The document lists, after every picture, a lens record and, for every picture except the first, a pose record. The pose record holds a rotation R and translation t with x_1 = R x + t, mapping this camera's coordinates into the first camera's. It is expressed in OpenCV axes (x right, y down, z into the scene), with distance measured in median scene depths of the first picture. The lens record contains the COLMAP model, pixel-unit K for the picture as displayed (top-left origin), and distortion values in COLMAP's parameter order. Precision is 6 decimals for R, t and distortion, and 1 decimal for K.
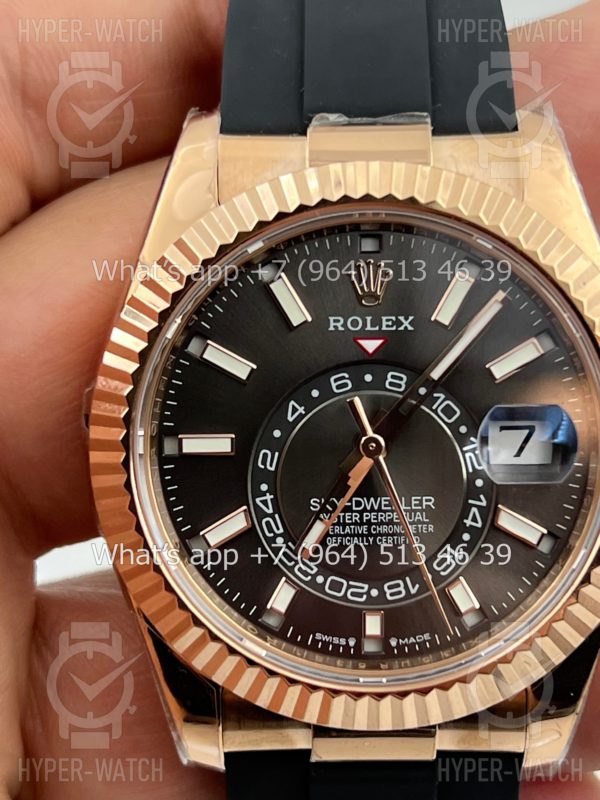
lens RADIAL K [[1796.7, 0, 293.3], [0, 1796.7, 396.7], [0, 0, 1]] dist [0.281249, 0.000000]
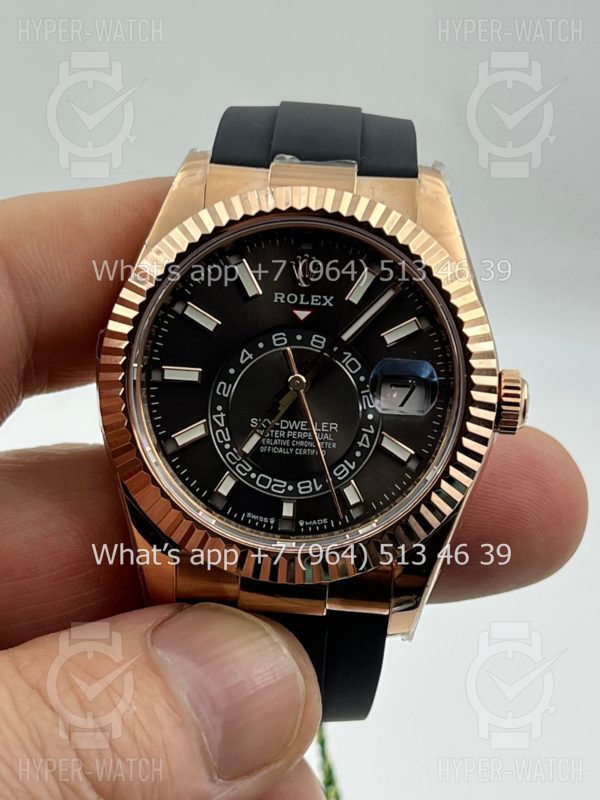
lens RADIAL K [[1796.7, 0, 301.4], [0, 1796.7, 400.5], [0, 0, 1]] dist [0.281249, 0.000000]
pose [[0.996828, 0.078801, -0.011185, 0.063709], [-0.079463, 0.993323, -0.083633, 0.158178], [0.004520, 0.084256, 0.996434, -0.414464]]
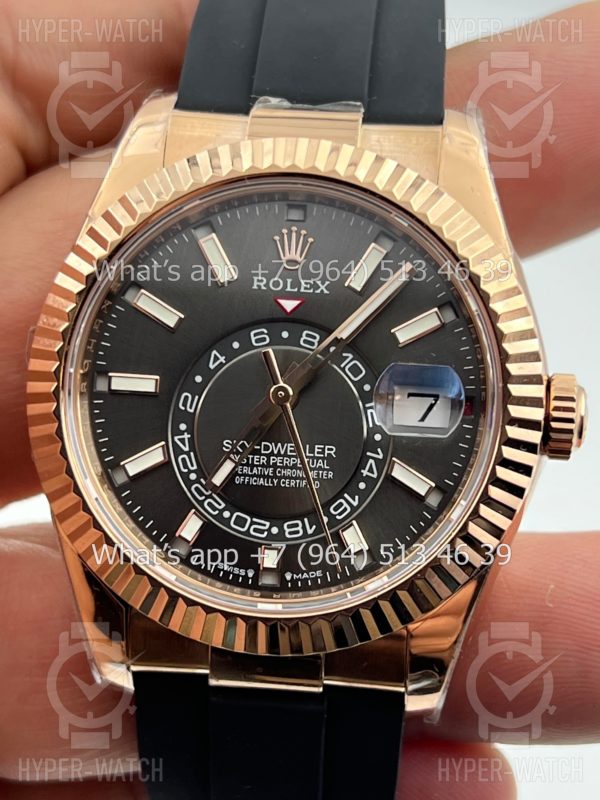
lens RADIAL K [[1796.7, 0, 296.8], [0, 1796.7, 400.4], [0, 0, 1]] dist [0.281249, 0.000000]
pose [[0.995271, 0.075256, -0.061413, 0.119424], [-0.078651, 0.995391, -0.054869, 0.089259], [0.057001, 0.059439, 0.996603, -0.091291]]
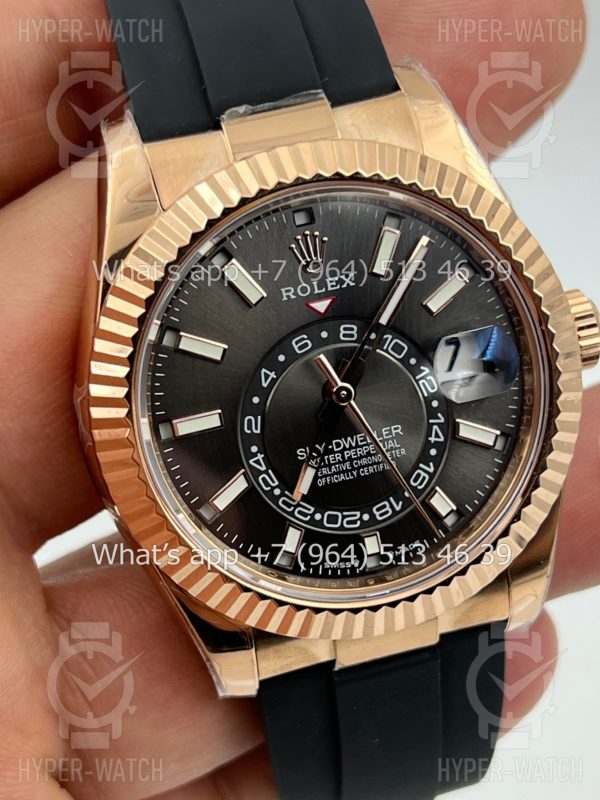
lens RADIAL K [[1796.7, 0, 295.7], [0, 1796.7, 375.0], [0, 0, 1]] dist [0.281249, 0.000000]
pose [[0.962005, -0.213625, 0.170029, -0.172946], [0.198581, 0.974841, 0.101244, -0.103565], [-0.187379, -0.063633, 0.980224, -0.104264]]
